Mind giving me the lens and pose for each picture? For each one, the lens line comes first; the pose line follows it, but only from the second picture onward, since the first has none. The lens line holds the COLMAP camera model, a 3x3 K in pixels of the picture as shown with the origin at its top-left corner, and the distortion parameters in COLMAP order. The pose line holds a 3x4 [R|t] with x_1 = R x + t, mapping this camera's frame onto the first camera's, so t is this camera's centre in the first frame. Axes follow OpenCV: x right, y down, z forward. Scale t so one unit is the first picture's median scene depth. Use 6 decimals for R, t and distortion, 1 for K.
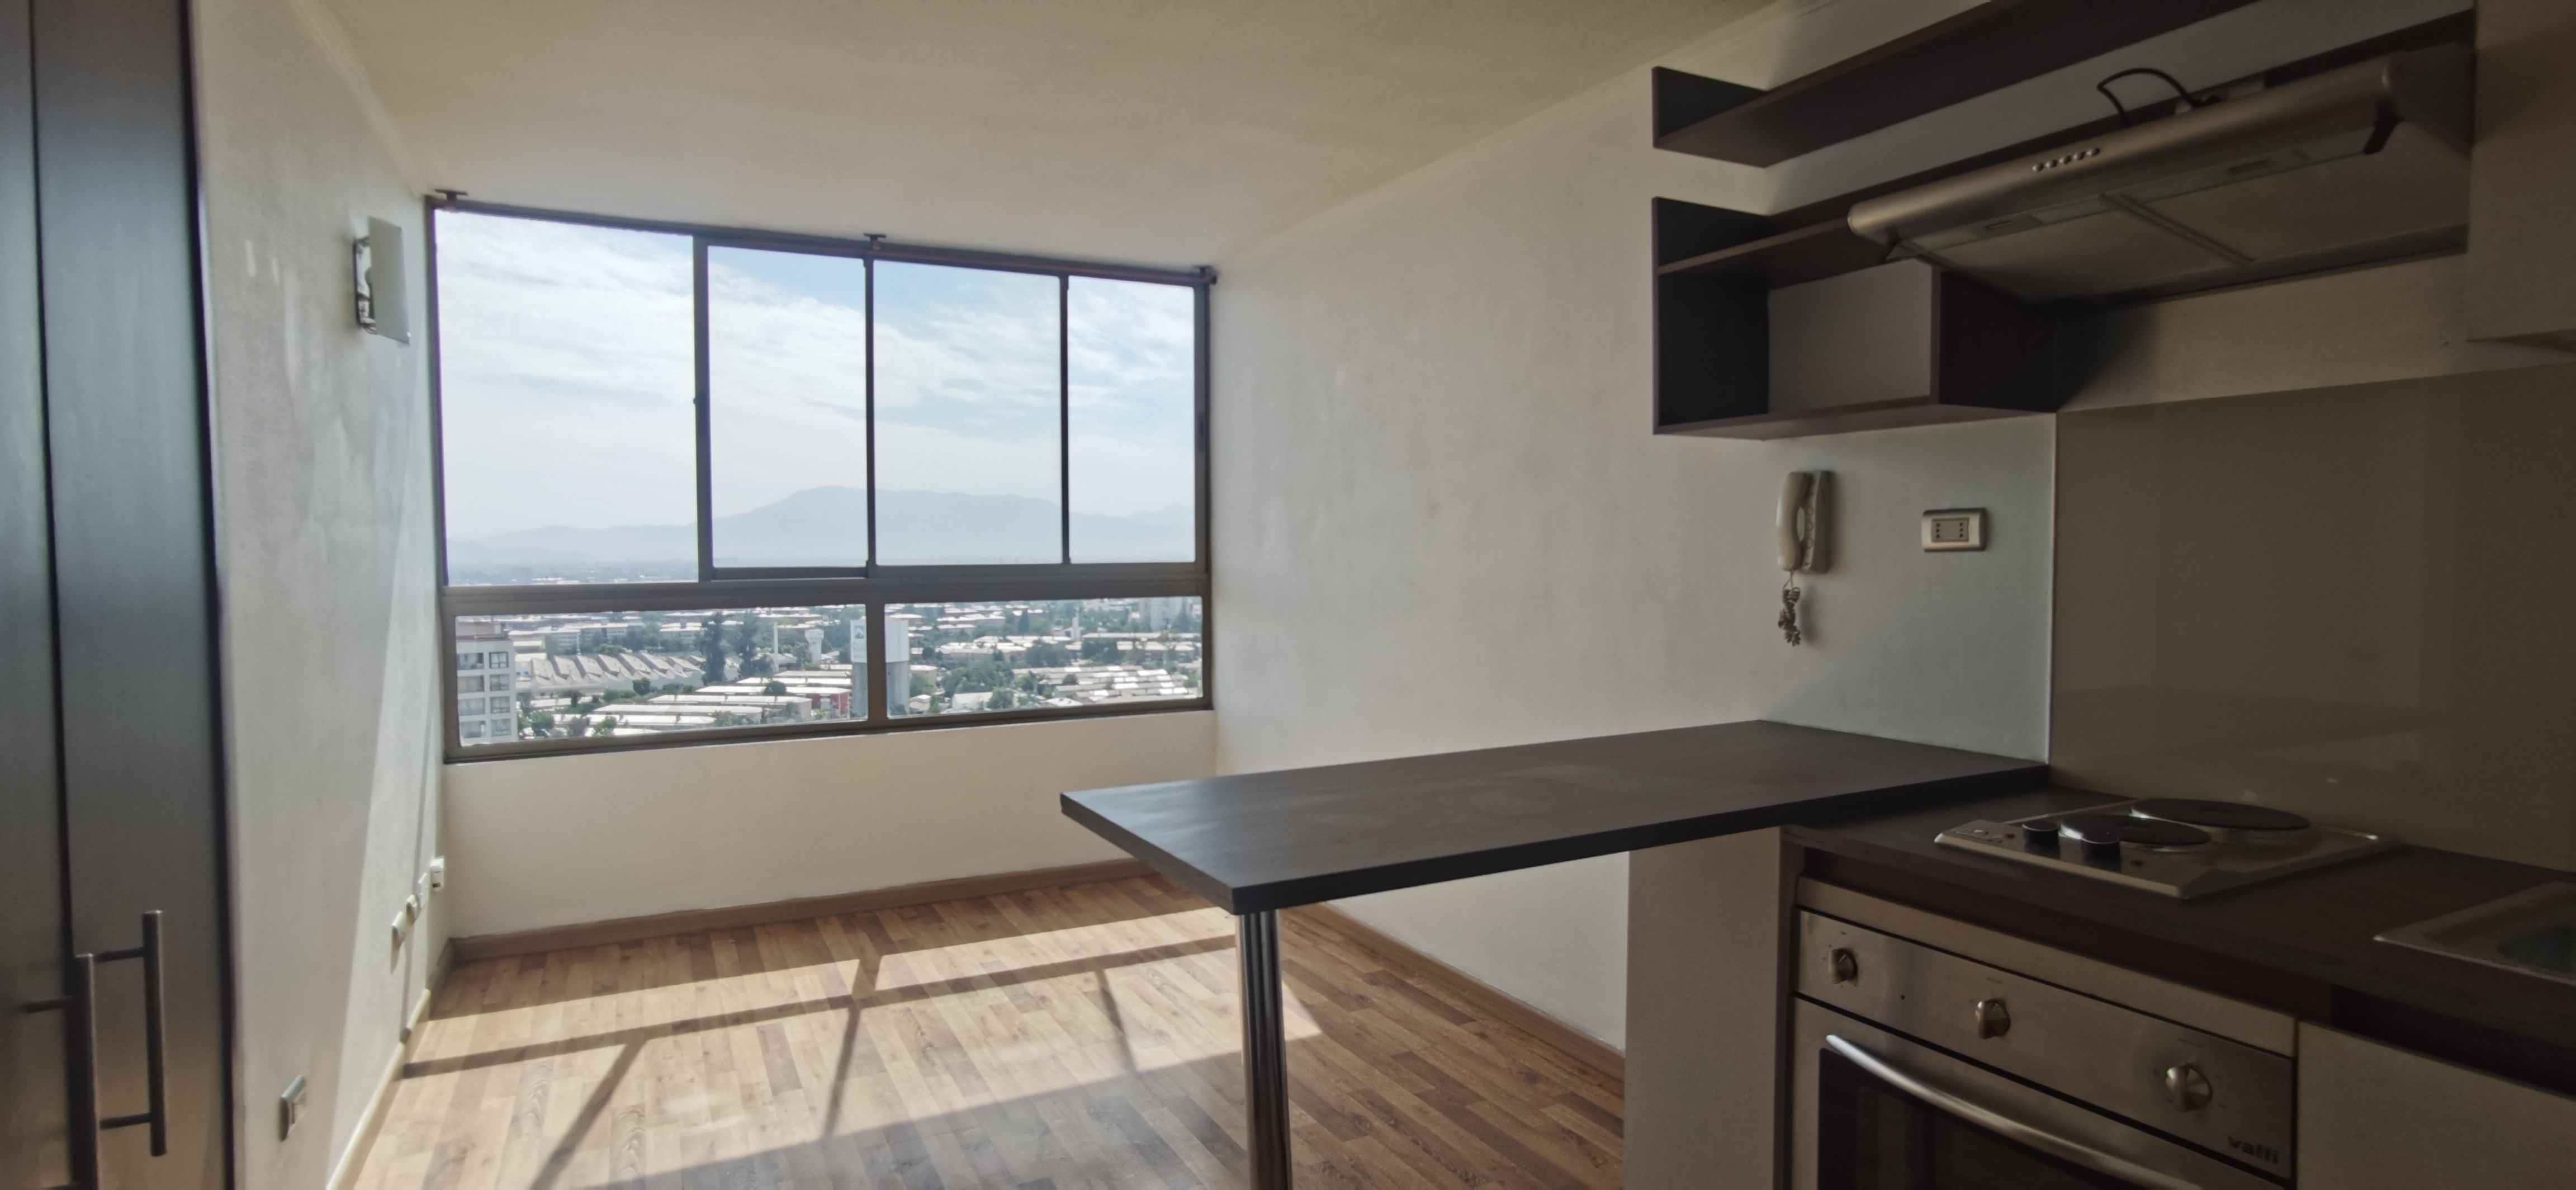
lens RADIAL K [[1249.8, 0, 1283.3], [0, 1249.8, 591.7], [0, 0, 1]] dist [-0.072931, 0.077205]
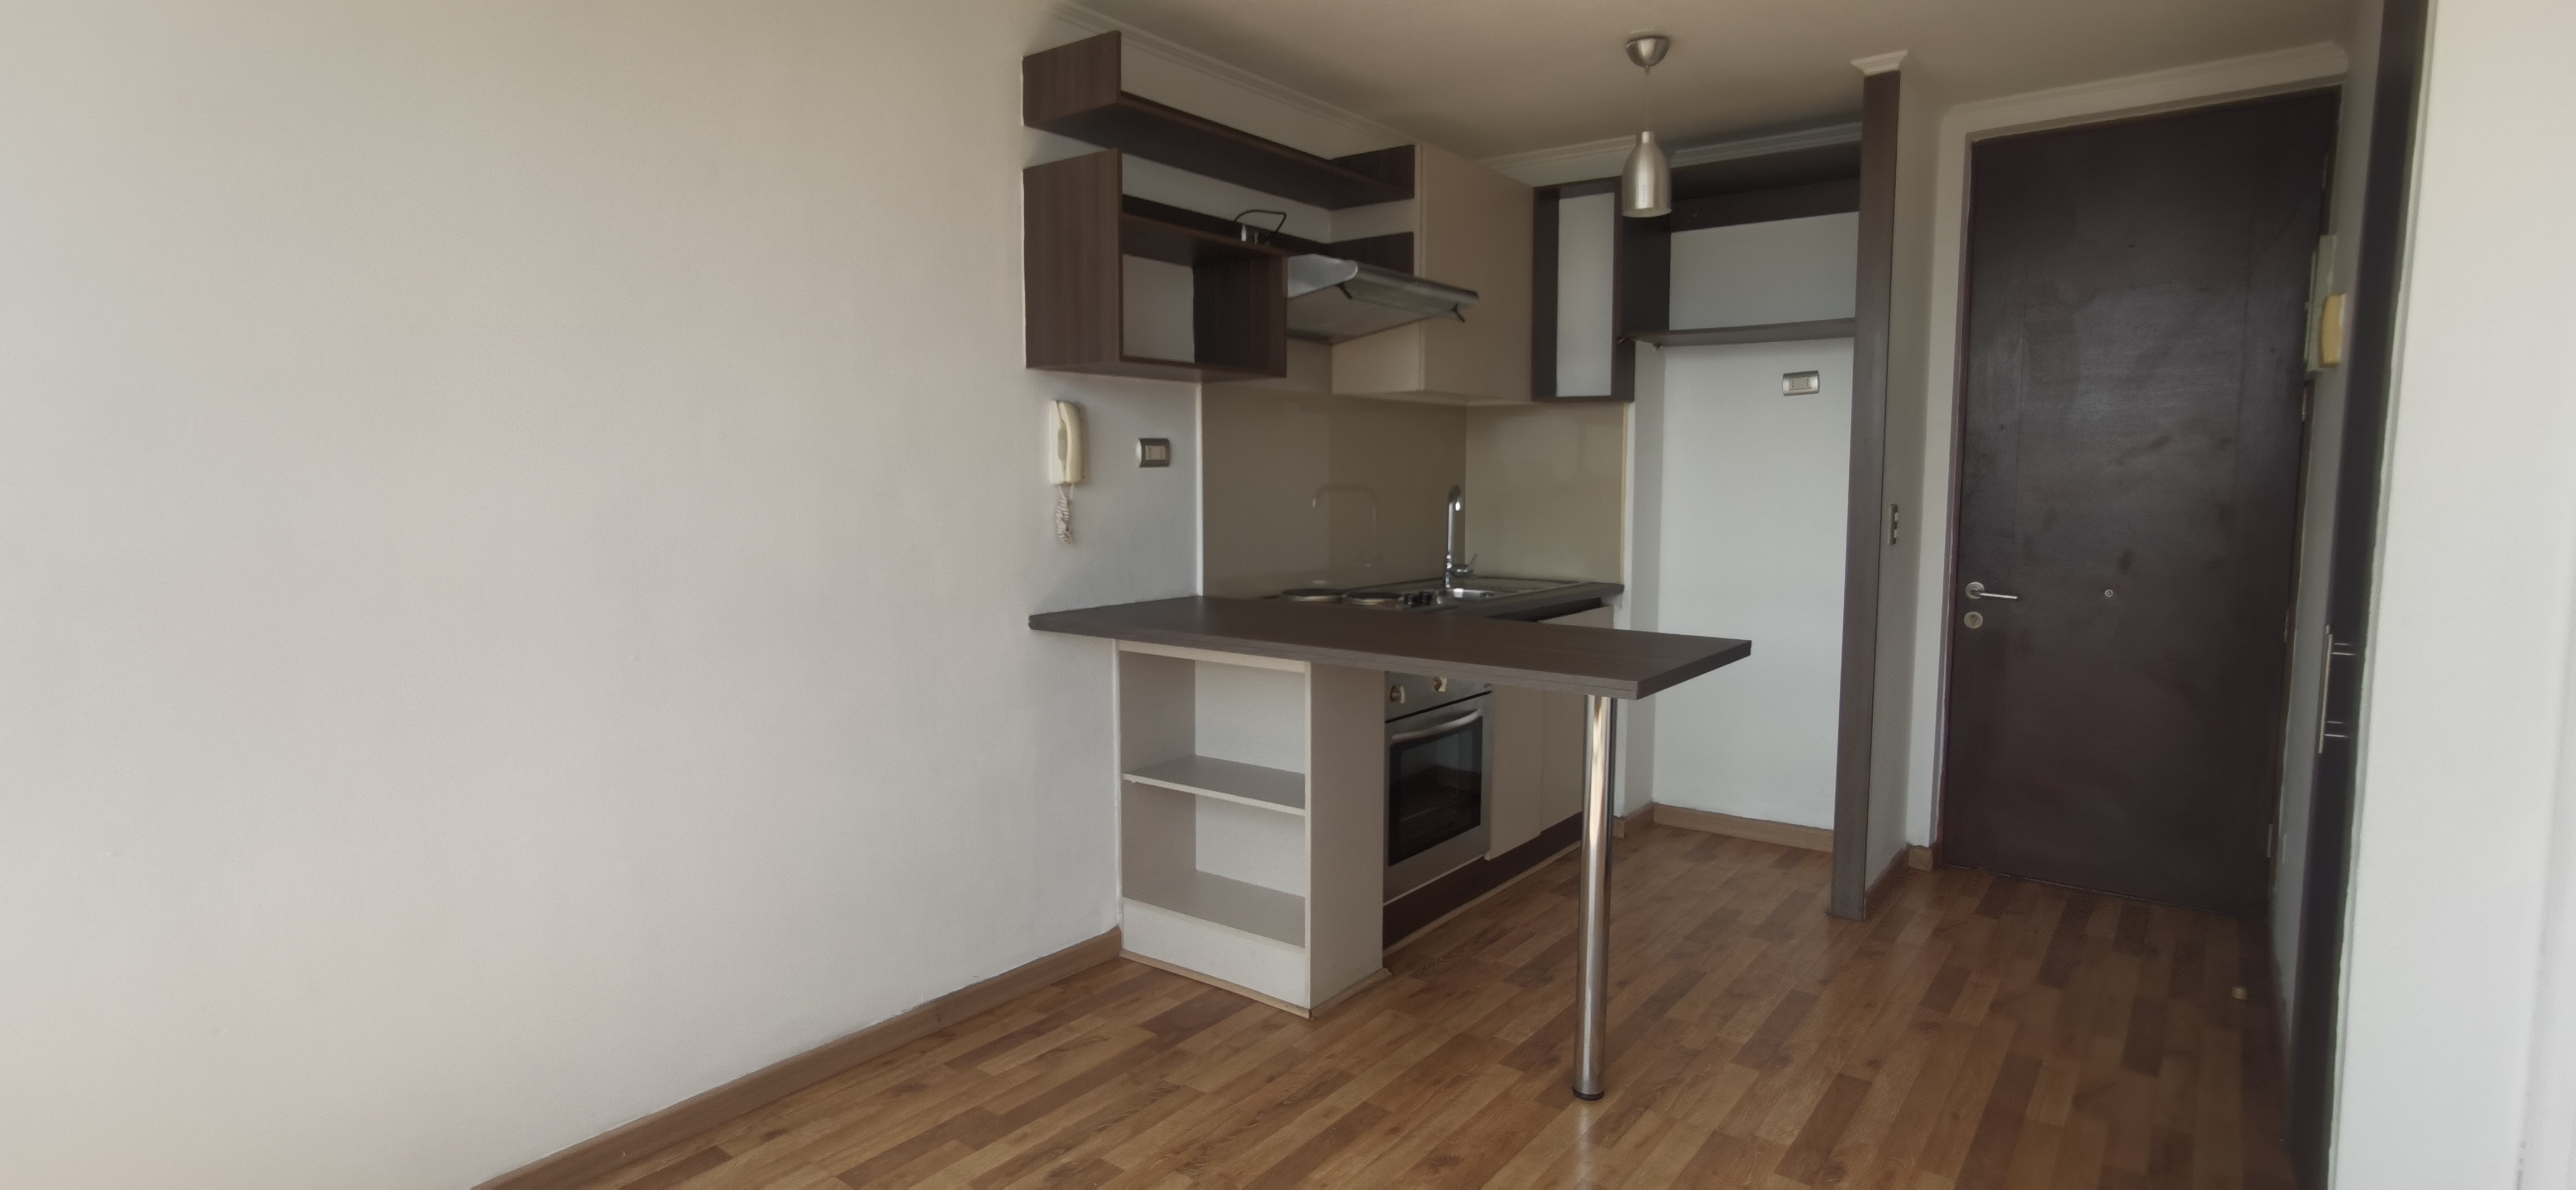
lens RADIAL K [[1249.8, 0, 1283.3], [0, 1249.8, 591.7], [0, 0, 1]] dist [-0.072931, 0.077205]
pose [[-0.422288, -0.077771, 0.903119, -0.577194], [0.036825, 0.994018, 0.102818, -0.021980], [-0.905713, 0.076676, -0.416898, 0.975041]]
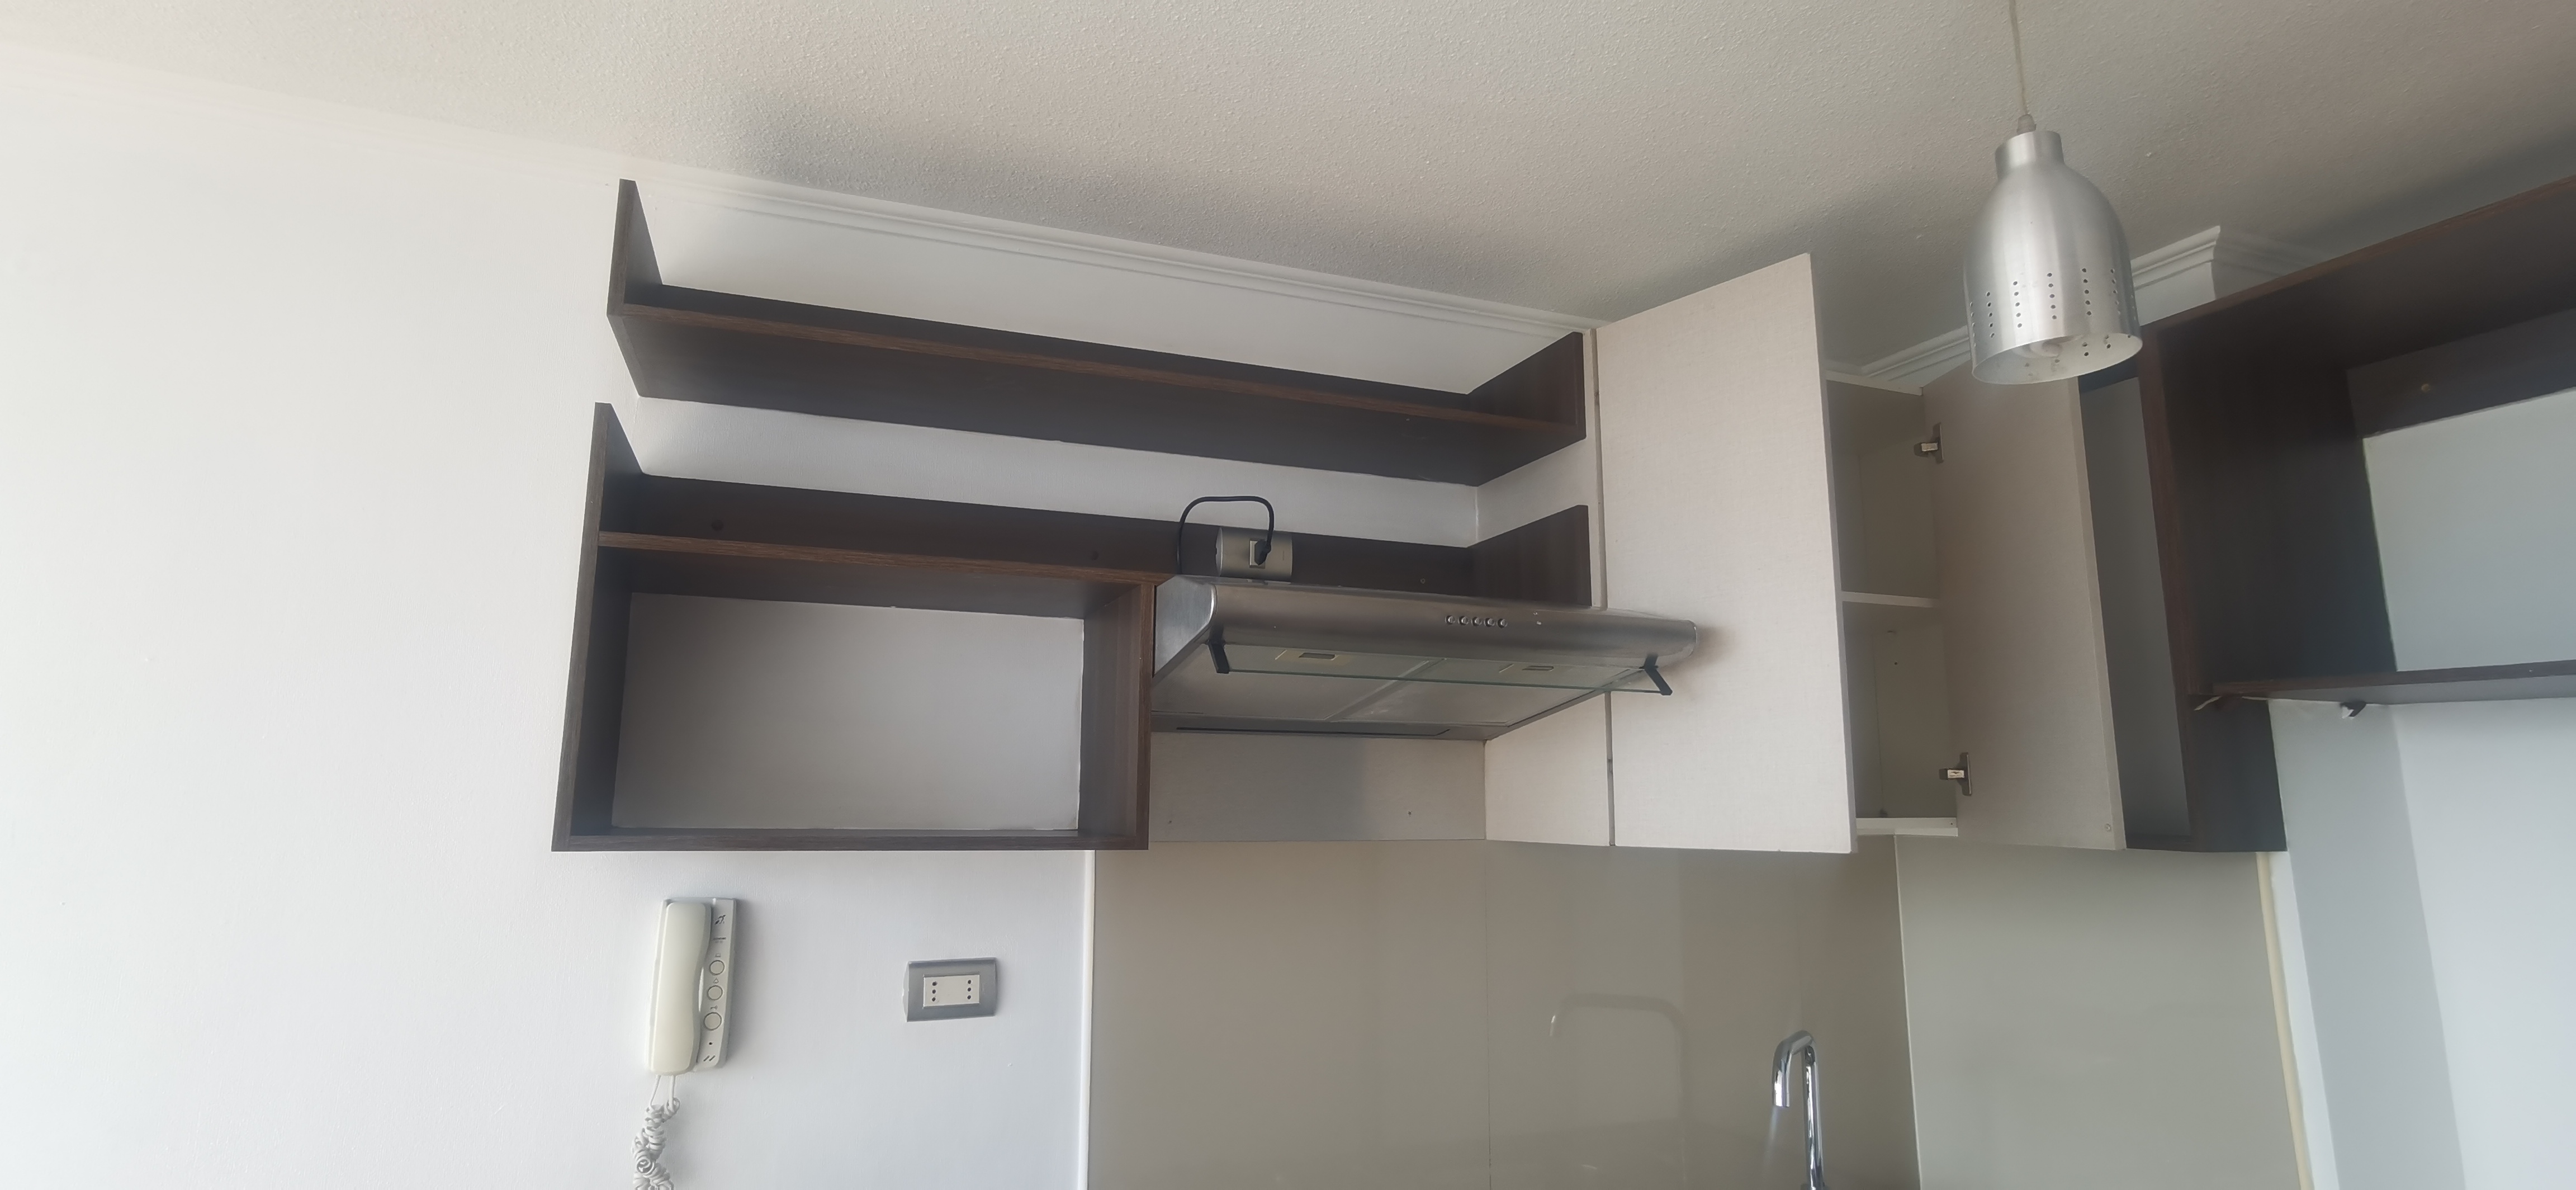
lens RADIAL K [[1249.8, 0, 1283.3], [0, 1249.8, 591.7], [0, 0, 1]] dist [-0.072931, 0.077205]
pose [[0.111299, 0.165340, 0.979936, -0.129093], [0.029561, 0.985076, -0.169564, -0.100318], [-0.993347, 0.047840, 0.104751, 0.466315]]
